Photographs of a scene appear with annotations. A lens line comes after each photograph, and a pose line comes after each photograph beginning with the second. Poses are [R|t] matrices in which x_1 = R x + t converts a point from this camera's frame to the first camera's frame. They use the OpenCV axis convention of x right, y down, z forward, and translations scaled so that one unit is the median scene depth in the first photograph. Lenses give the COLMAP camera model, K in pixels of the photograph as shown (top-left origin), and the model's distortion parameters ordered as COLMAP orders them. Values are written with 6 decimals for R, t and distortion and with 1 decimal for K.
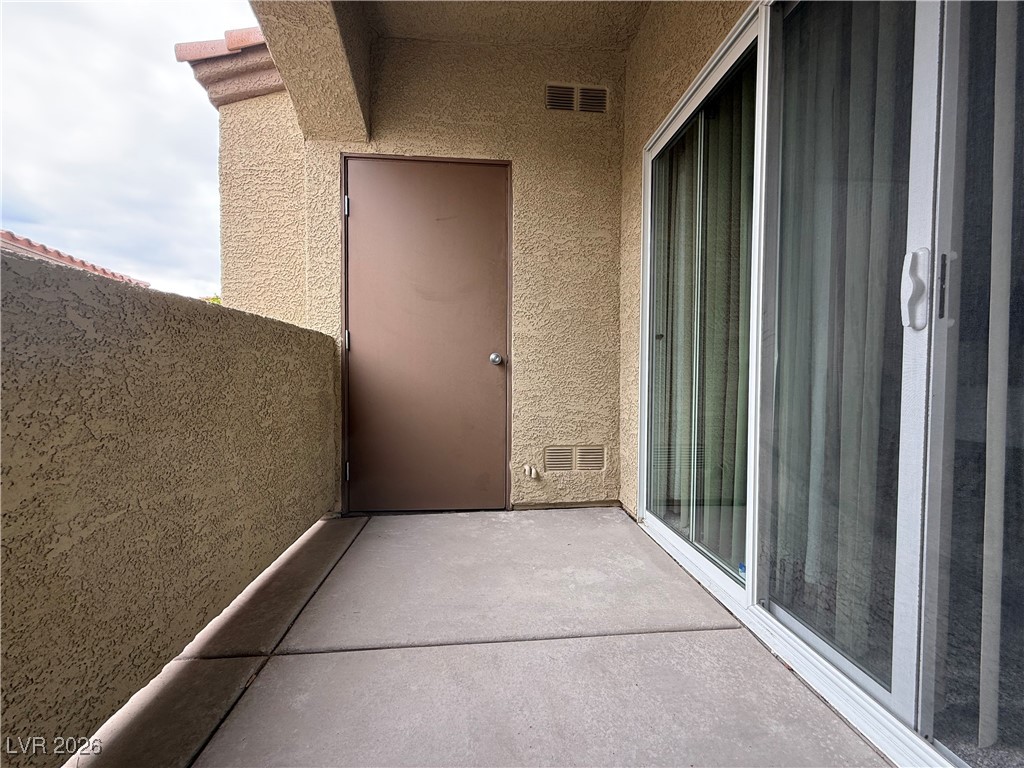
lens RADIAL K [[407.3, 0, 509.6], [0, 407.3, 382.7], [0, 0, 1]] dist [-0.000067, 0.000413]
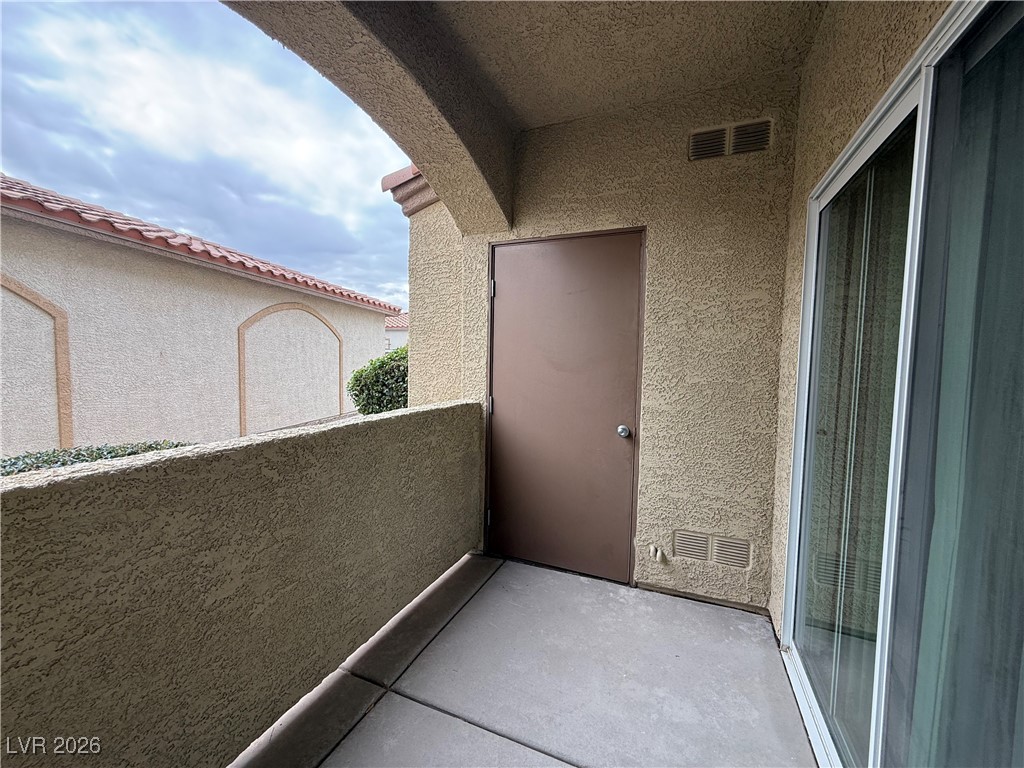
lens RADIAL K [[407.3, 0, 509.7], [0, 407.3, 382.8], [0, 0, 1]] dist [-0.000067, 0.000413]
pose [[0.882461, 0.038757, -0.468785, 0.195909], [-0.027031, 0.999131, 0.031718, -0.216508], [0.469607, -0.015318, 0.882742, 0.010341]]
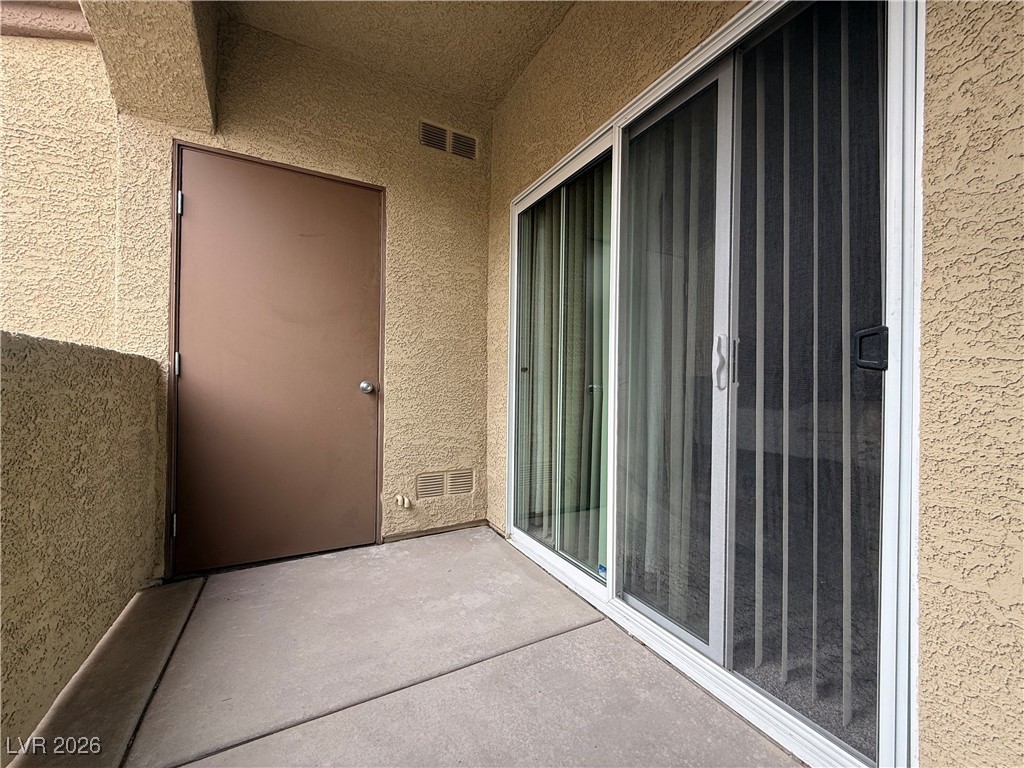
lens RADIAL K [[407.3, 0, 509.7], [0, 407.3, 382.4], [0, 0, 1]] dist [-0.000067, 0.000413]
pose [[0.919912, 0.008237, 0.392037, -0.109324], [0.002105, 0.999661, -0.025943, -0.047659], [-0.392118, 0.024691, 0.919583, -0.019519]]
